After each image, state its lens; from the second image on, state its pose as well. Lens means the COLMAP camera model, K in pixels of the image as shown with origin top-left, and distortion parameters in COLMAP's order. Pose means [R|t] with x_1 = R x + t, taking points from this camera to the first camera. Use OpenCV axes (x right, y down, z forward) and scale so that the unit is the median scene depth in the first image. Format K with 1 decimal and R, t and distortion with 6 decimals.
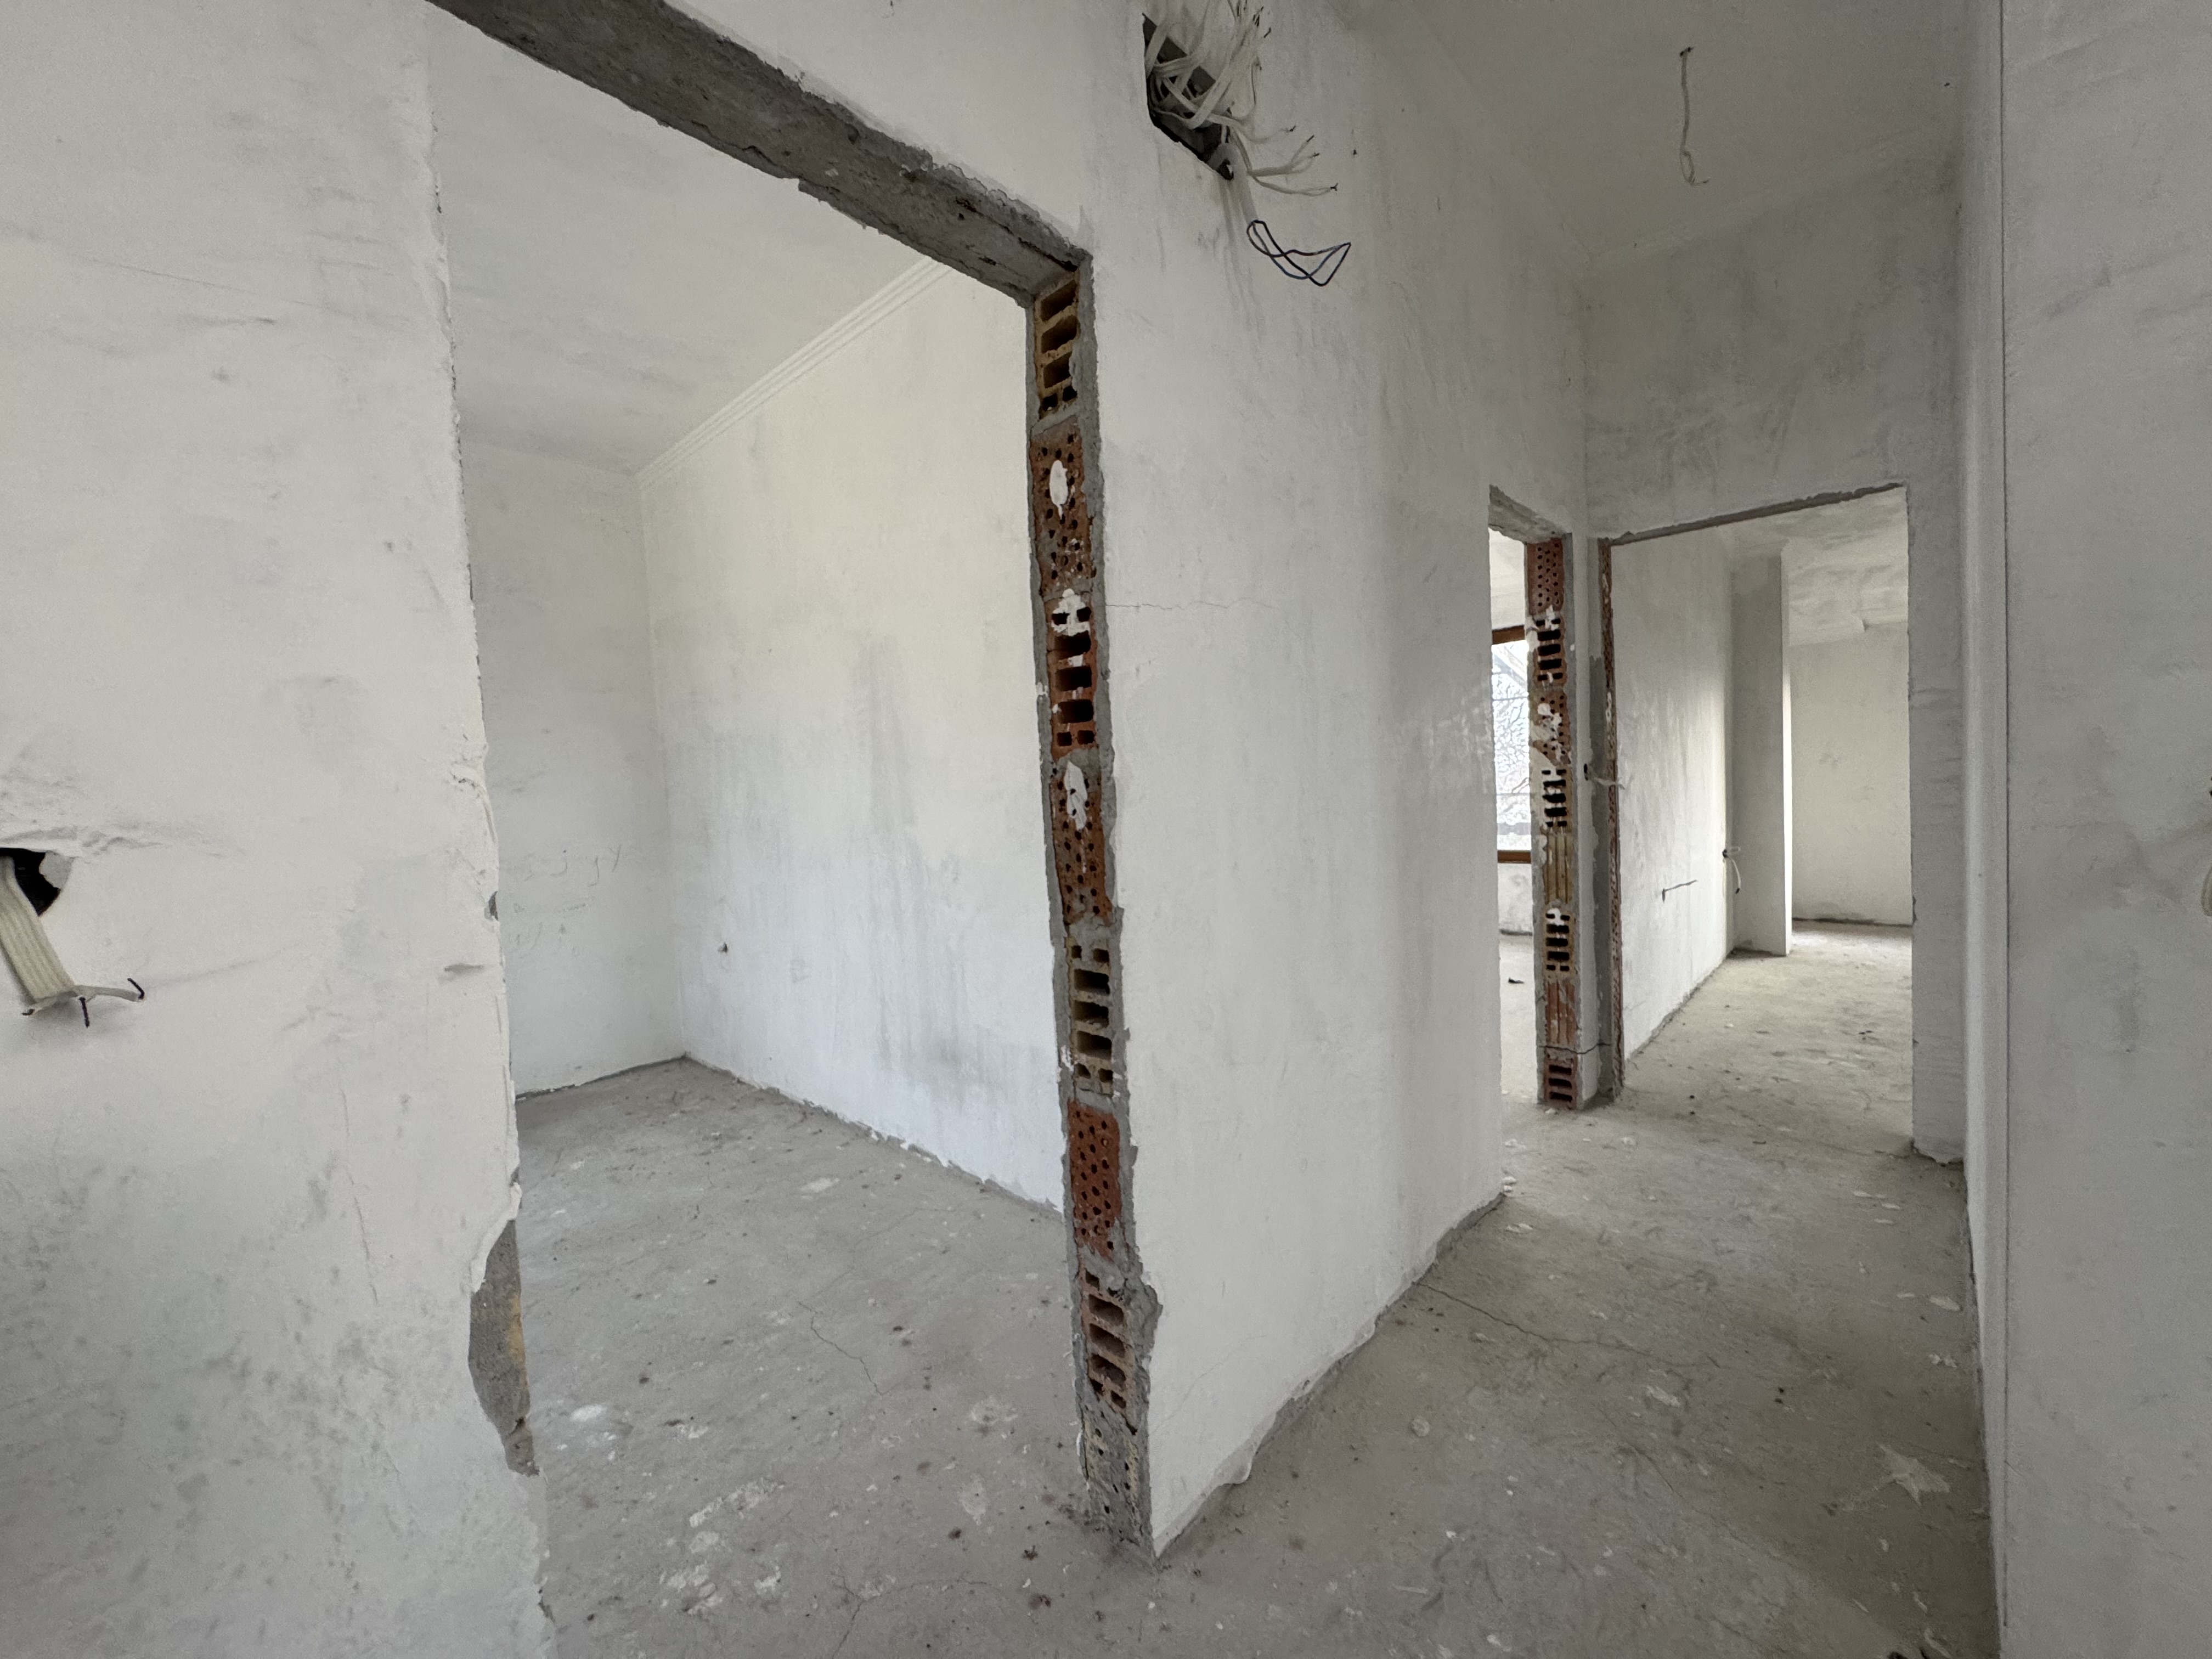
lens RADIAL K [[873.6, 0, 1094.8], [0, 873.6, 827.4], [0, 0, 1]] dist [-0.002482, 0.000113]
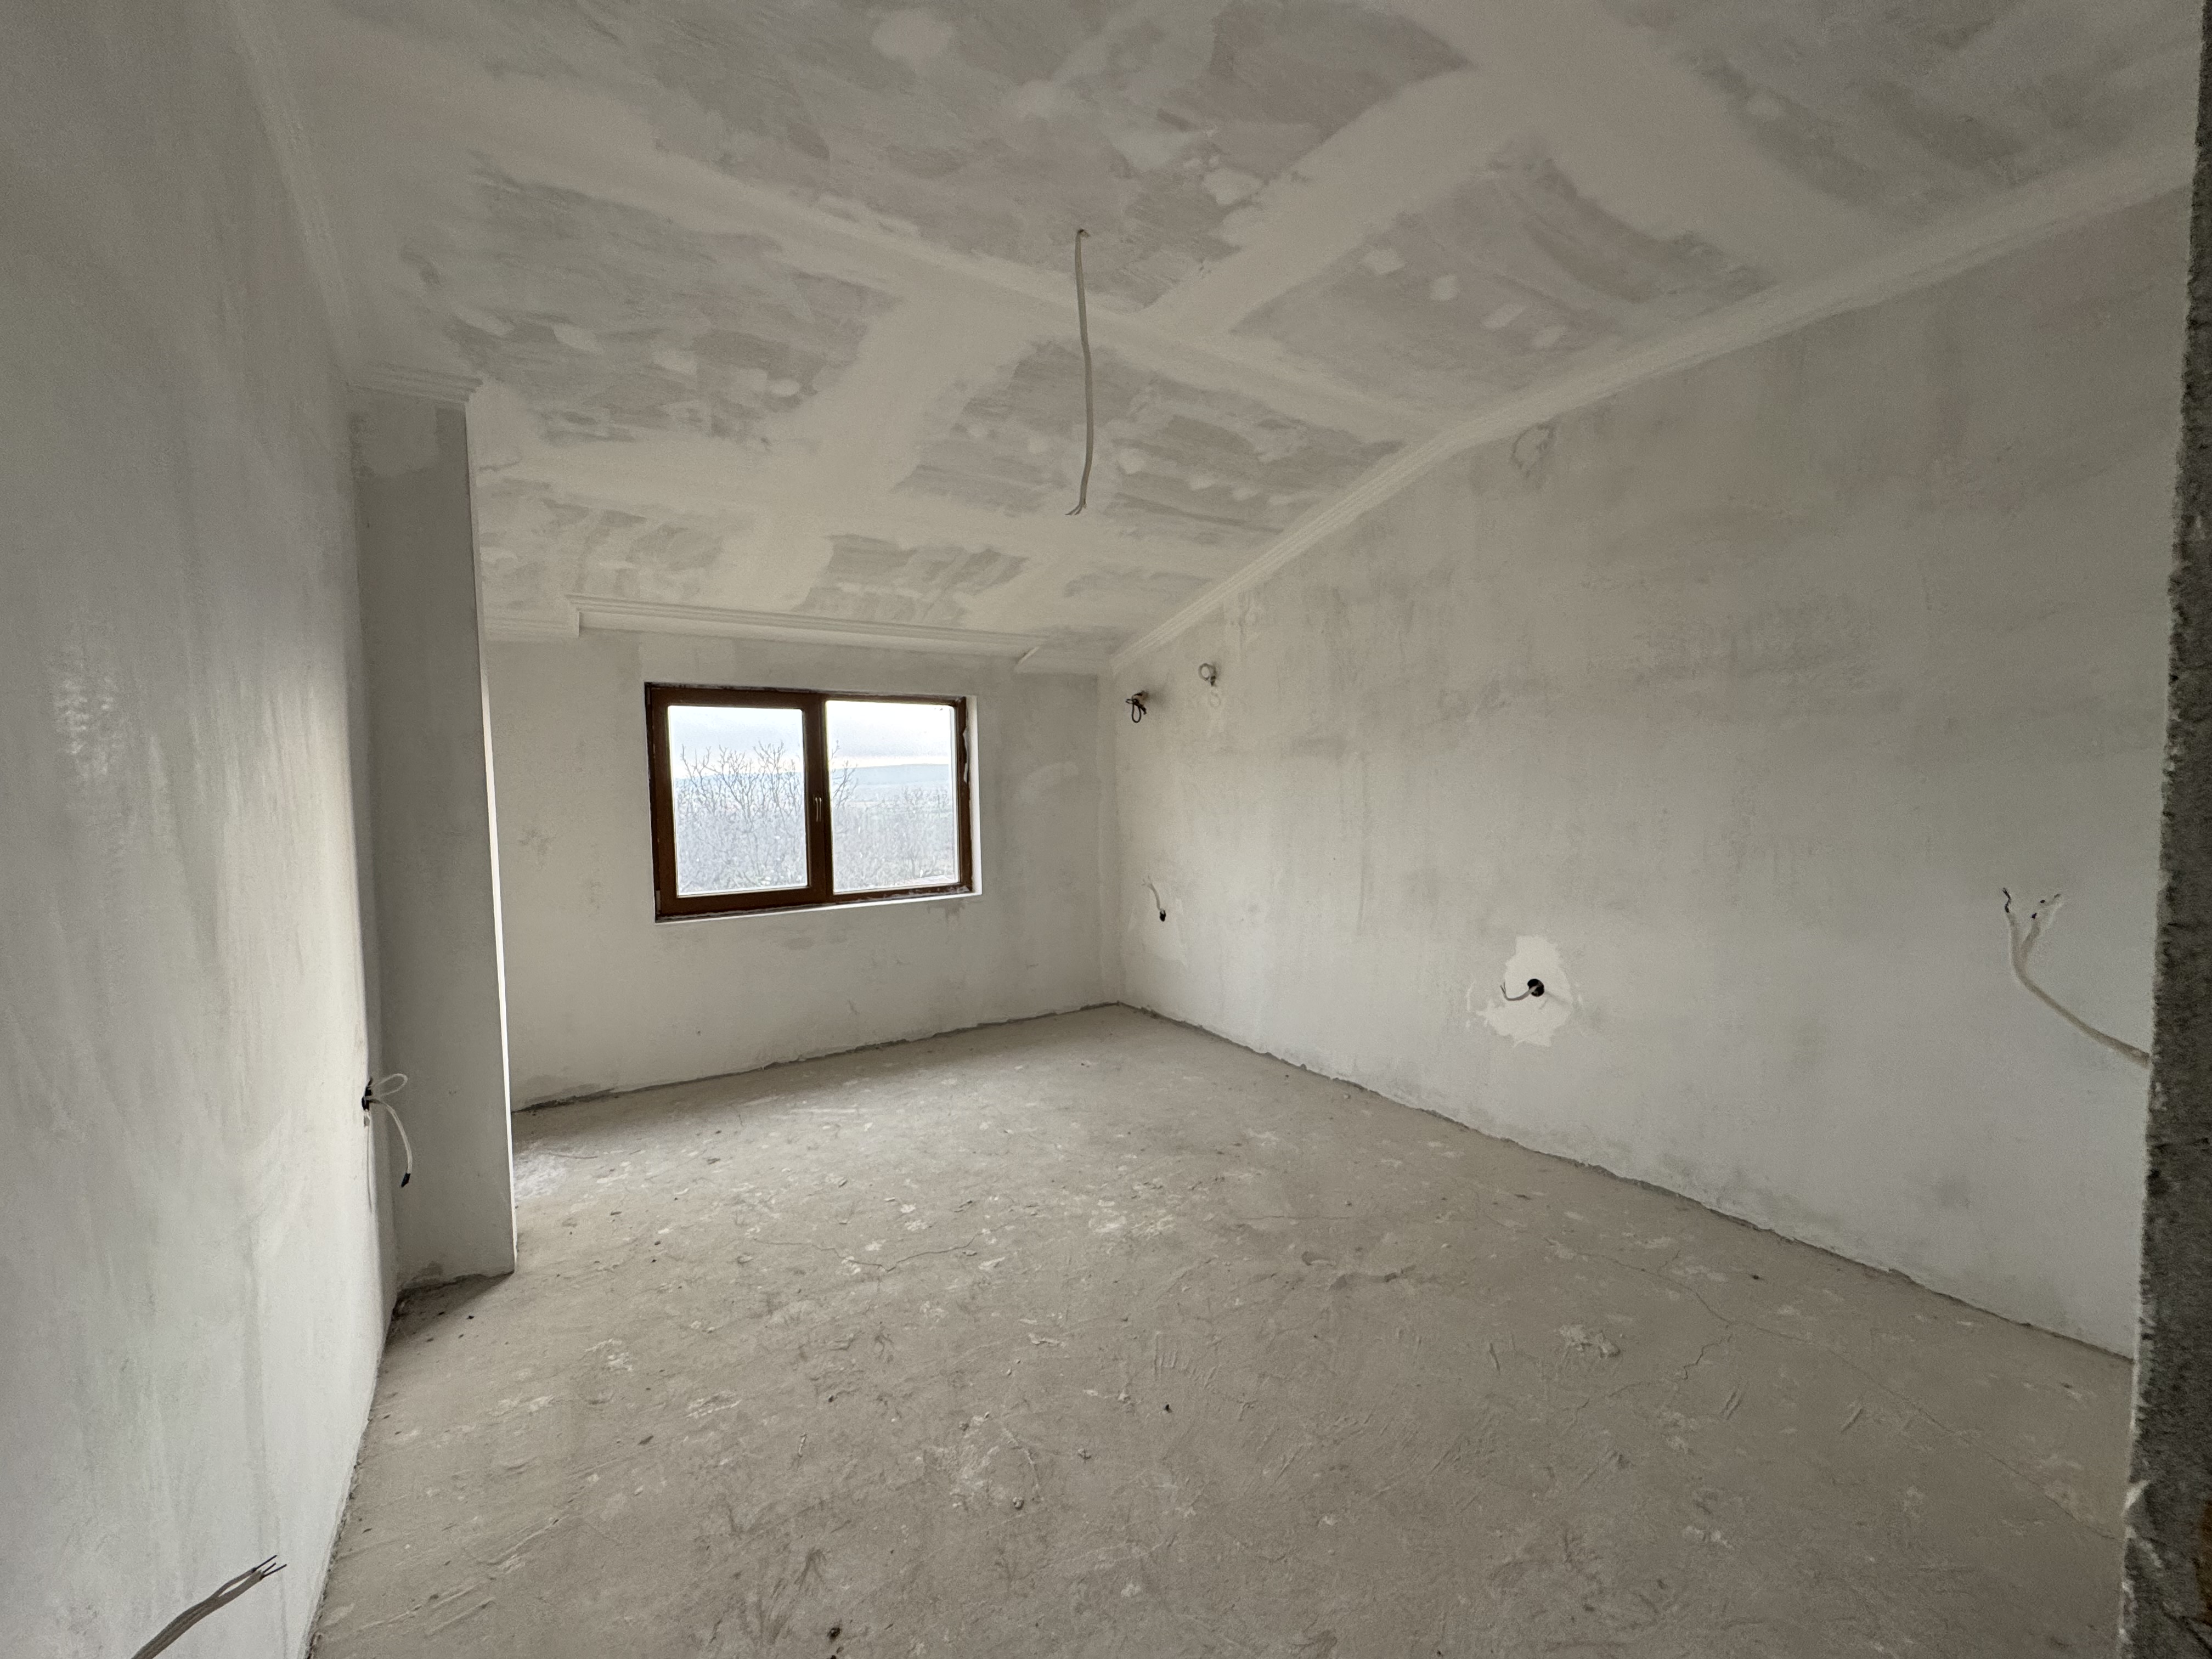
lens RADIAL K [[873.6, 0, 1093.5], [0, 873.6, 832.0], [0, 0, 1]] dist [-0.002482, 0.000113]
pose [[0.233502, -0.013451, 0.972263, 0.405204], [0.049534, 0.998771, 0.001921, -0.076332], [-0.971094, 0.047712, 0.233882, 0.567115]]
